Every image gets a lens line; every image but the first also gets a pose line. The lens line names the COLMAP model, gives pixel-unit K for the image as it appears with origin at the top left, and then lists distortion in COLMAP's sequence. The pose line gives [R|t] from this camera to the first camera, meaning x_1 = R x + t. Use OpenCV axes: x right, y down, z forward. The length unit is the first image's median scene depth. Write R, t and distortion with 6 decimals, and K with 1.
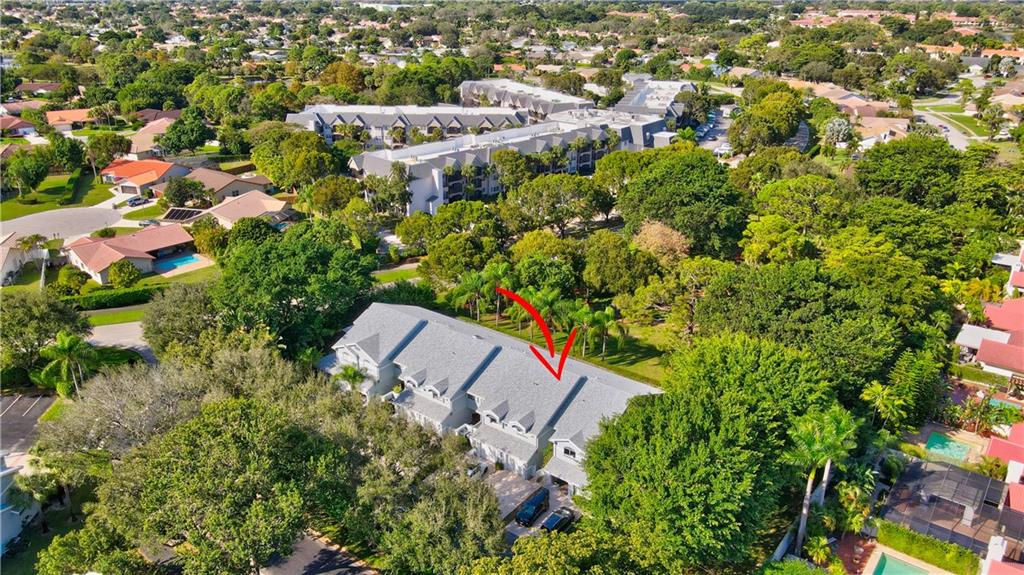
lens RADIAL K [[738.8, 0, 512.0], [0, 738.8, 287.5], [0, 0, 1]] dist [0.001394, 0.001899]
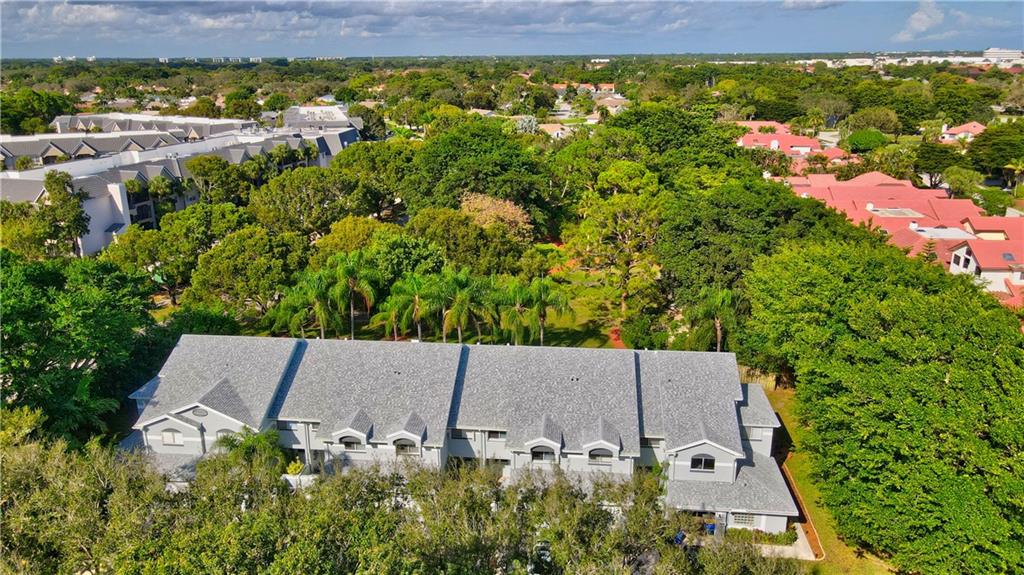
lens RADIAL K [[738.8, 0, 512.0], [0, 738.8, 287.5], [0, 0, 1]] dist [0.001394, 0.001899]
pose [[0.851608, -0.161439, 0.498700, -0.146277], [0.202943, 0.978739, -0.029720, 0.030681], [-0.483299, 0.126517, 0.866265, 0.234530]]
